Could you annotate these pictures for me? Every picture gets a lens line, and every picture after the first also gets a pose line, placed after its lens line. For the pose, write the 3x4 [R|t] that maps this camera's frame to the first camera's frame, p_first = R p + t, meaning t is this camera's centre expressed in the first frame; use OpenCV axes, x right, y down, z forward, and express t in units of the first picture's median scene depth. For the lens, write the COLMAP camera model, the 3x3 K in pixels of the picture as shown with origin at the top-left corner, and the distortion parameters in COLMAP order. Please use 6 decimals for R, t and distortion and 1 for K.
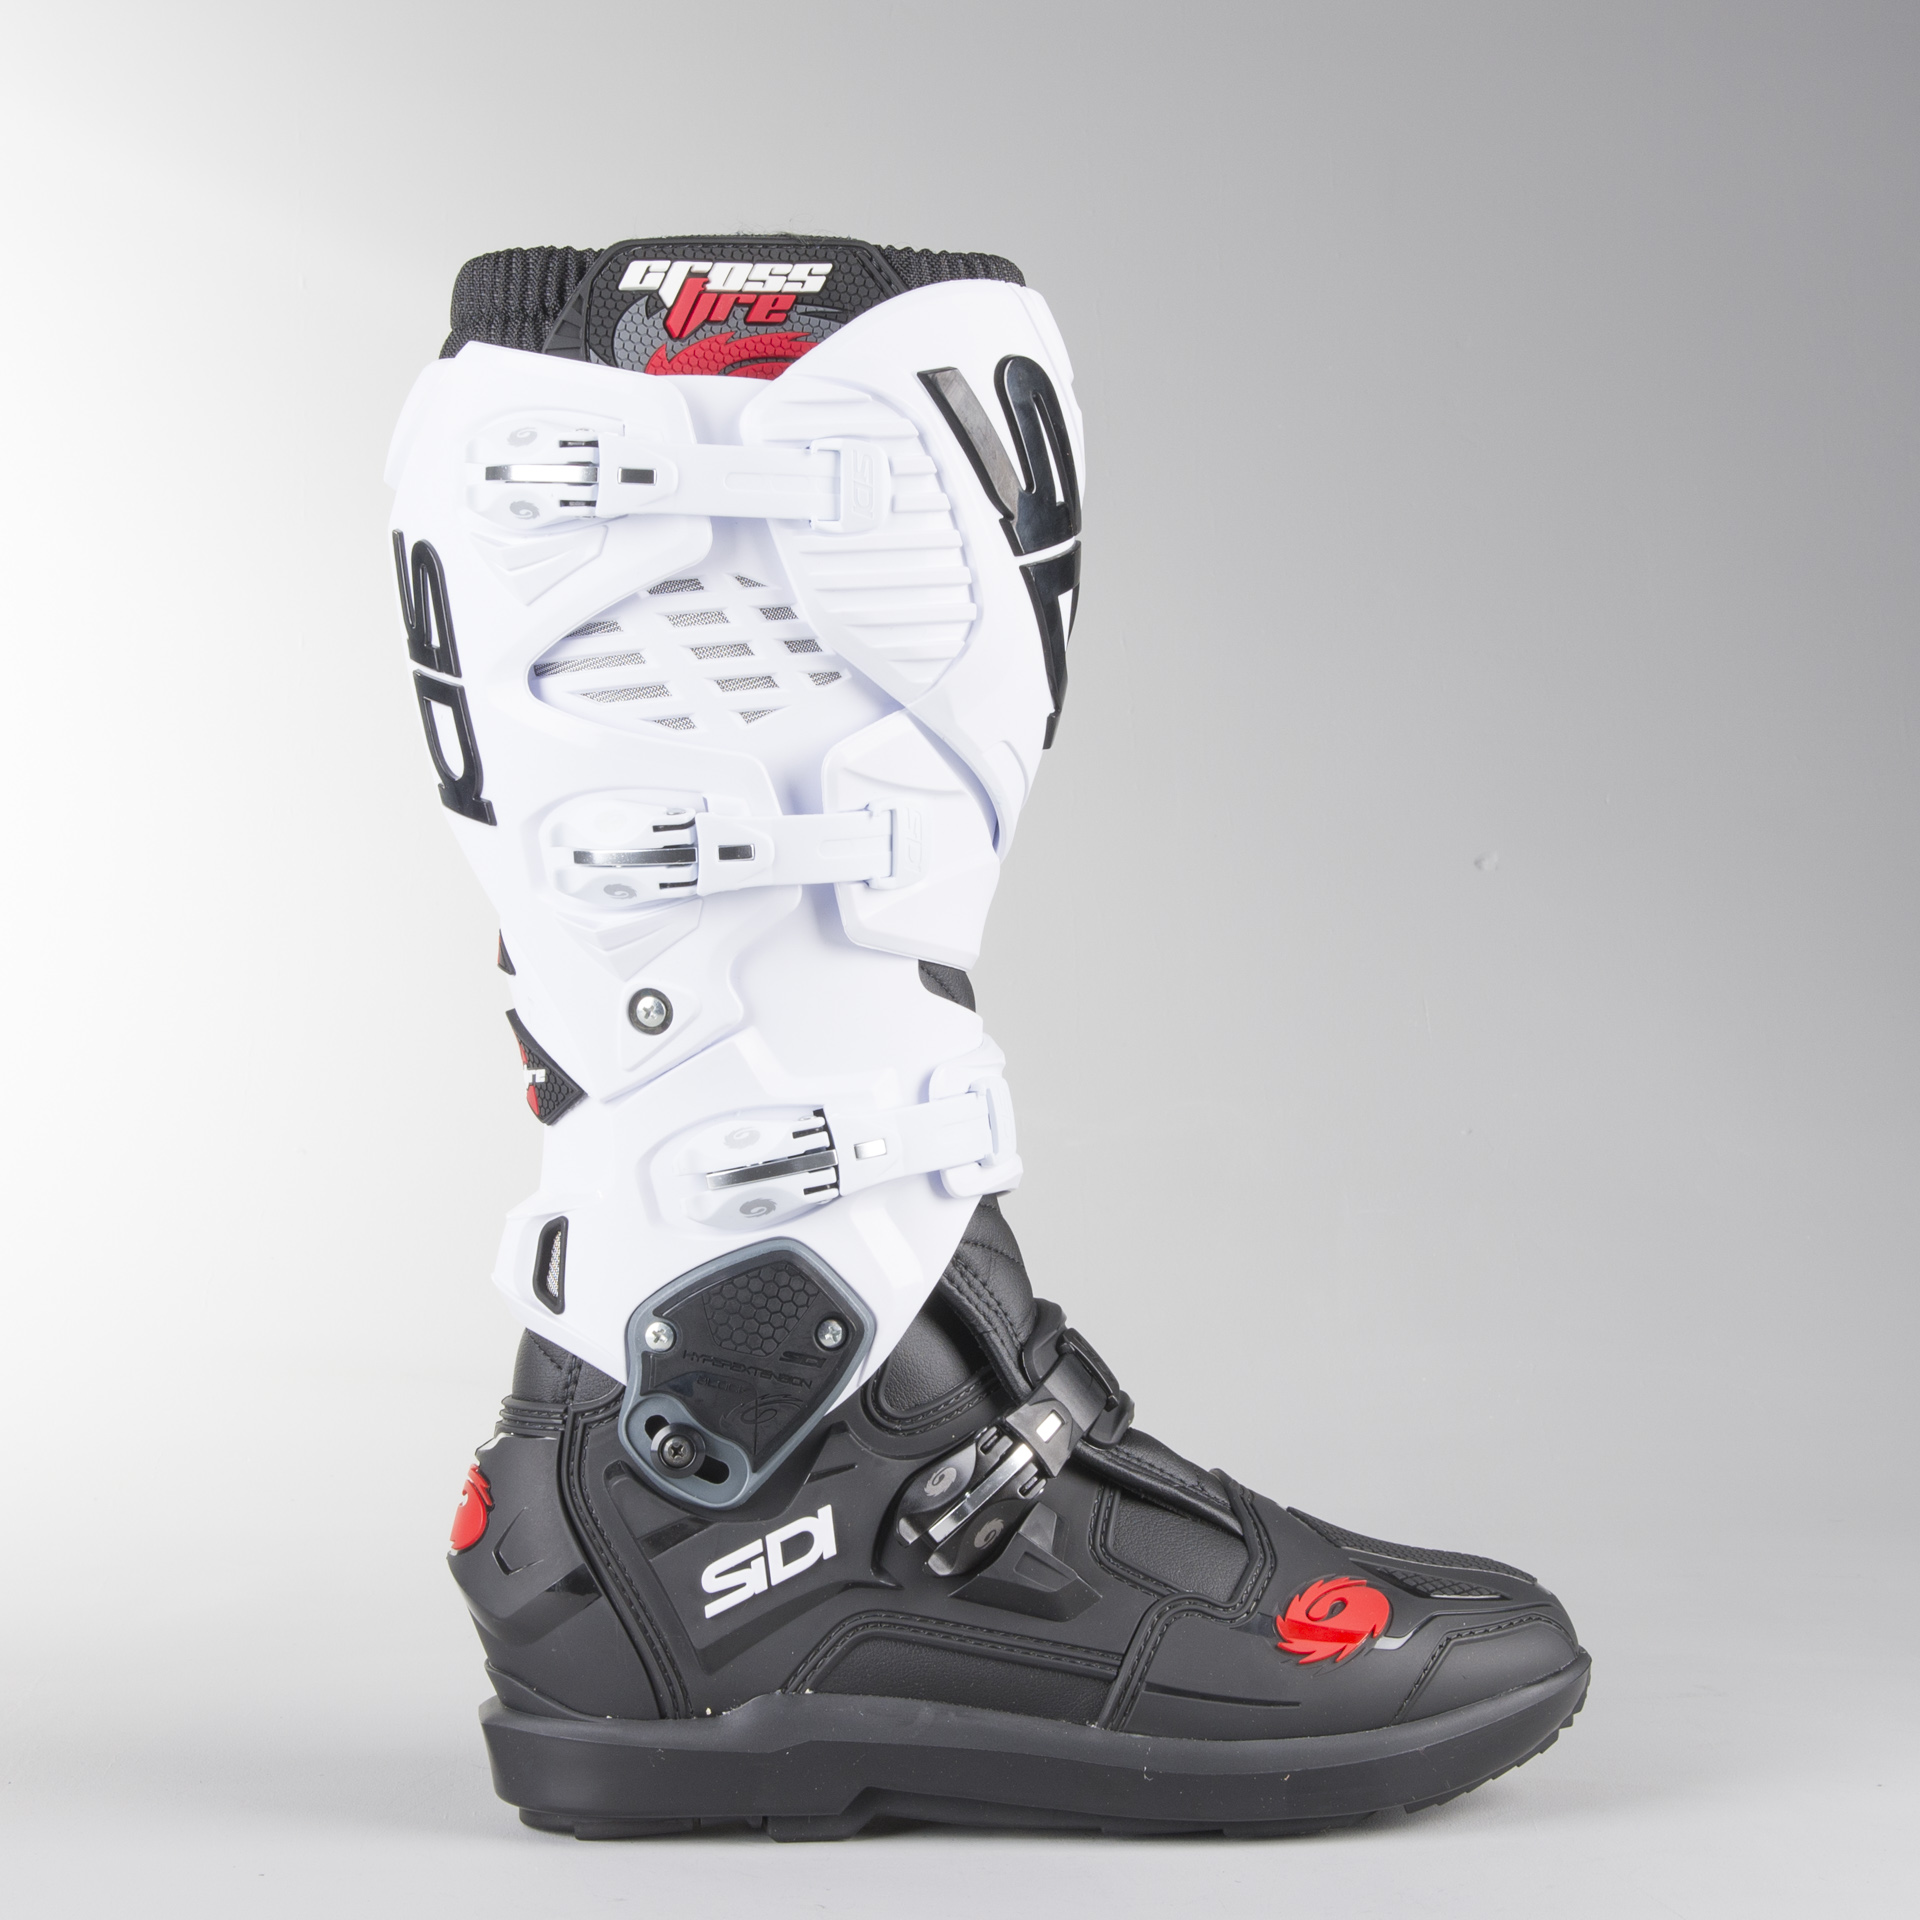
lens RADIAL K [[4292.7, 0, 960.0], [0, 4292.7, 960.0], [0, 0, 1]] dist [-0.219722, 0.364785]
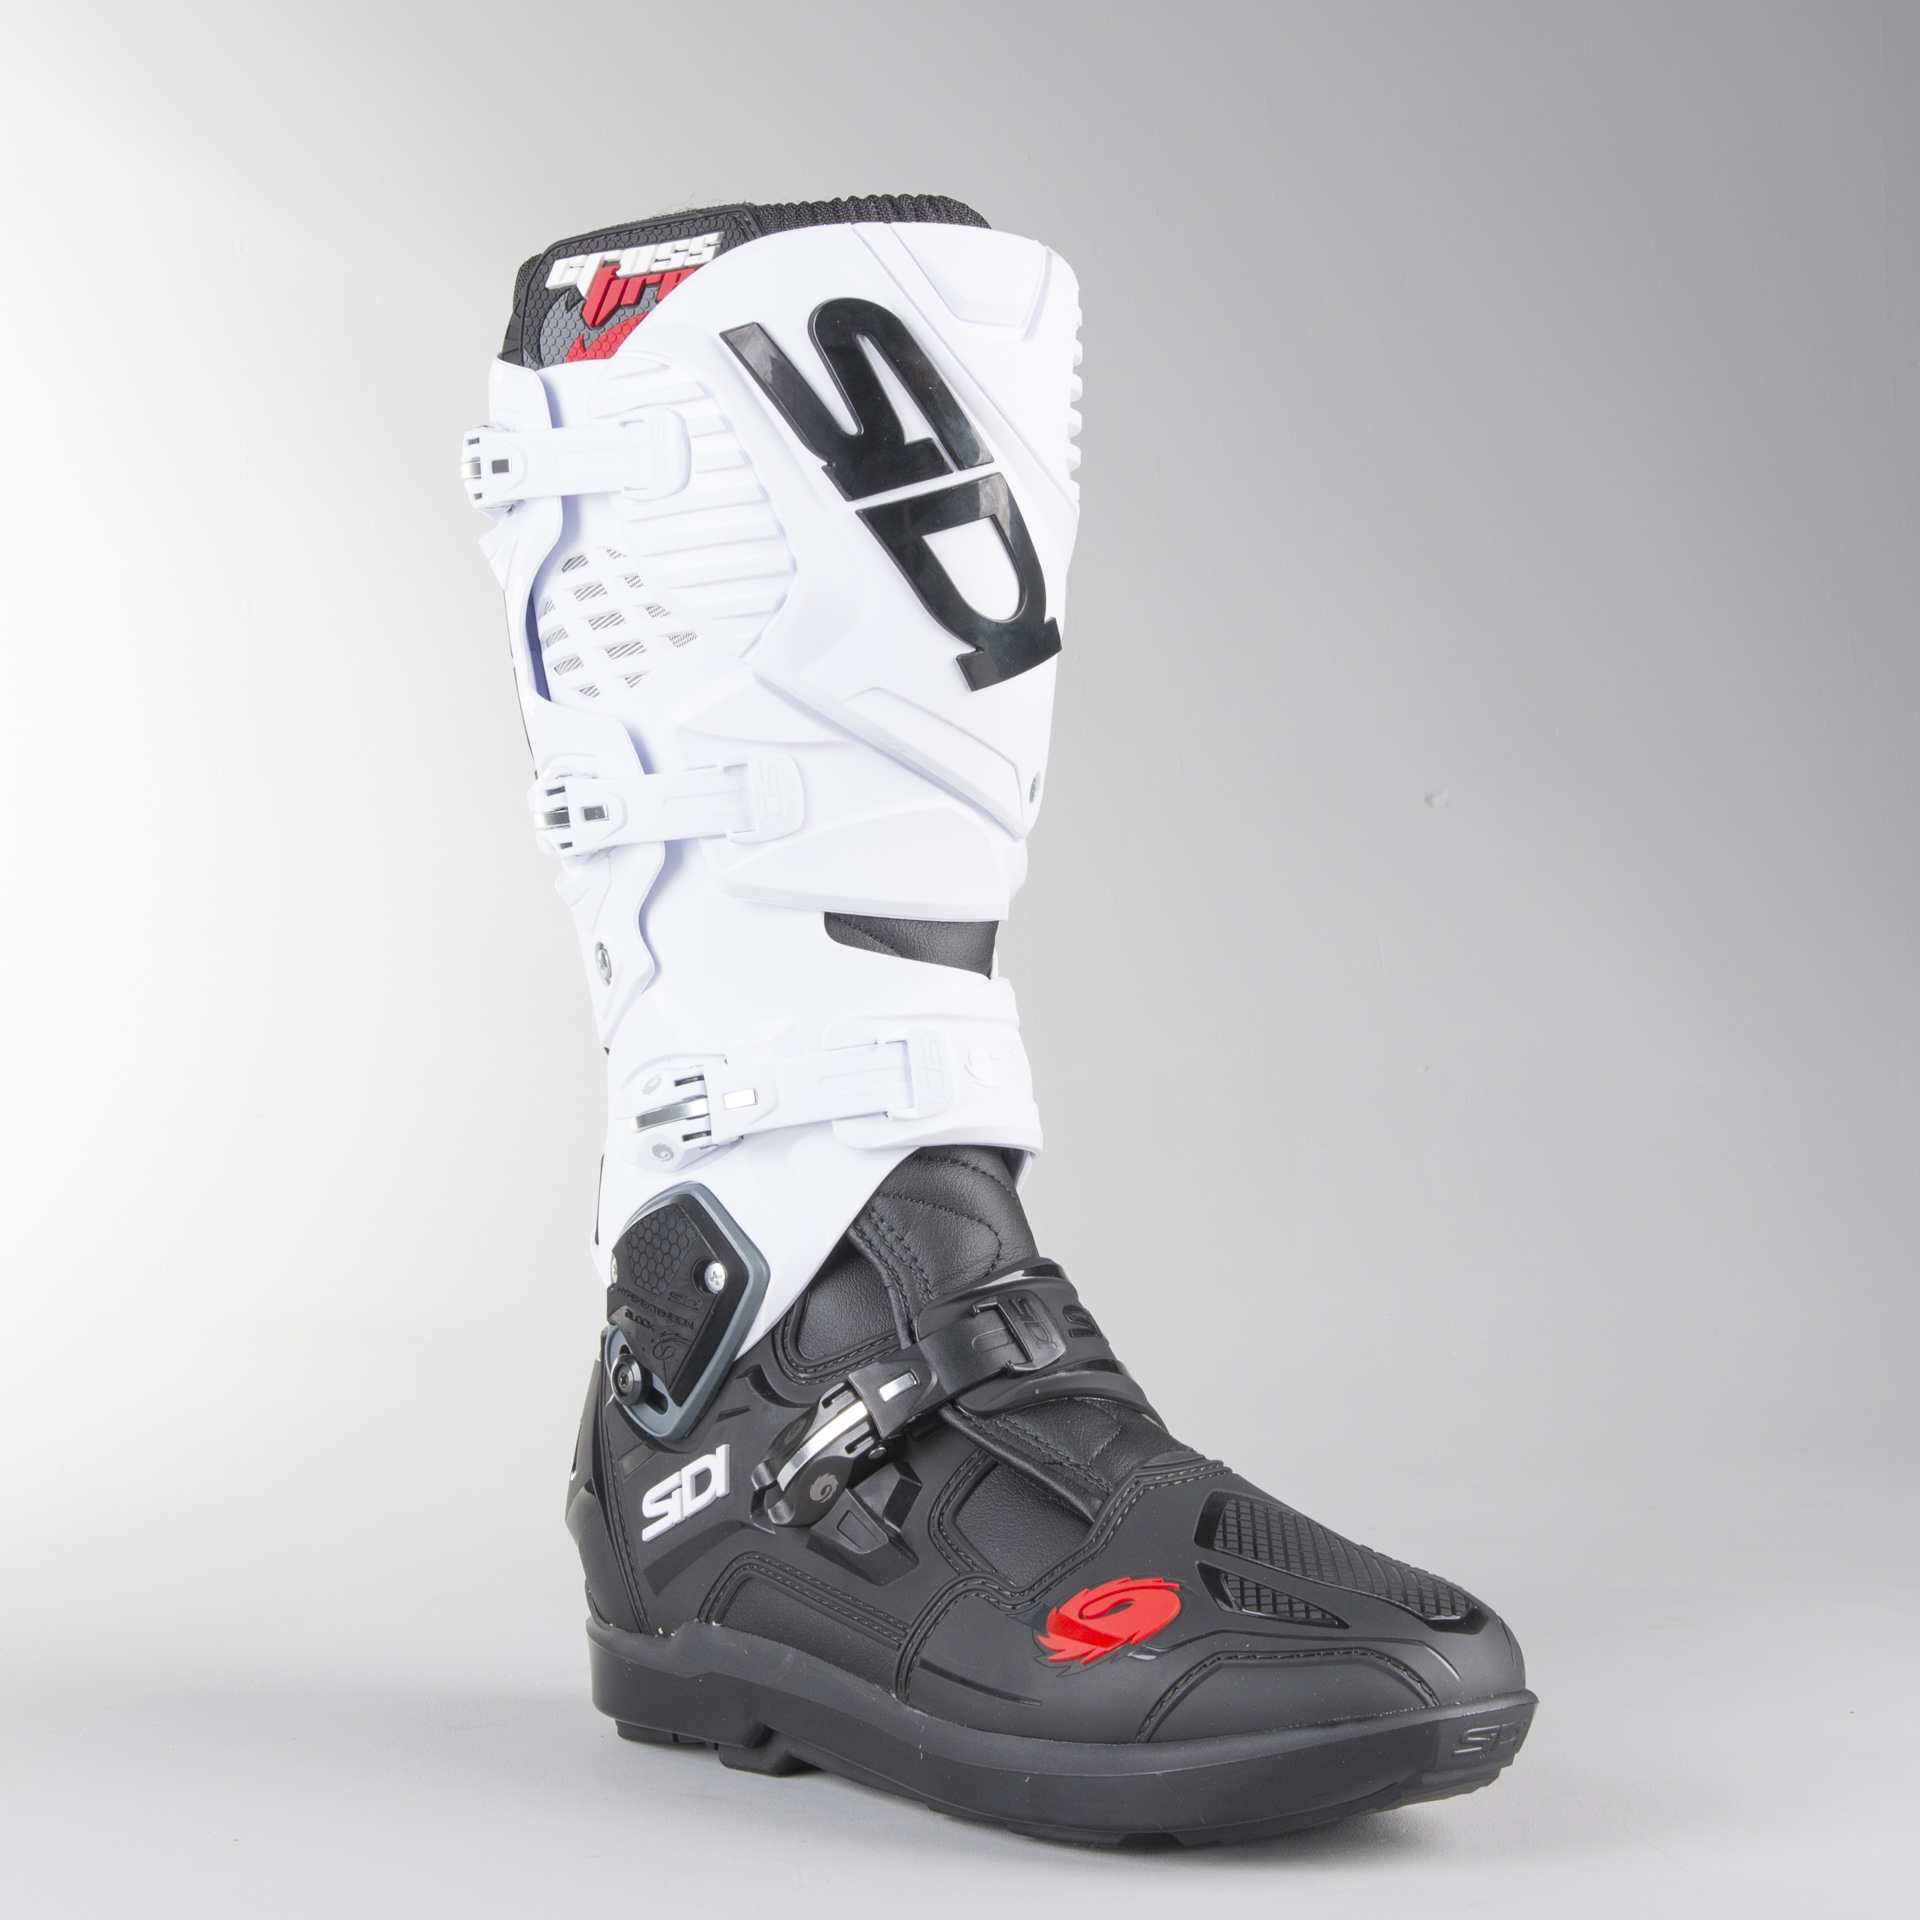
lens RADIAL K [[4292.7, 0, 960.0], [0, 4292.7, 960.0], [0, 0, 1]] dist [-0.219722, 0.364785]
pose [[0.609658, -0.002205, -0.792661, 0.820823], [0.016930, 0.999804, 0.010240, 0.001619], [0.792484, -0.019663, 0.609576, 0.423549]]
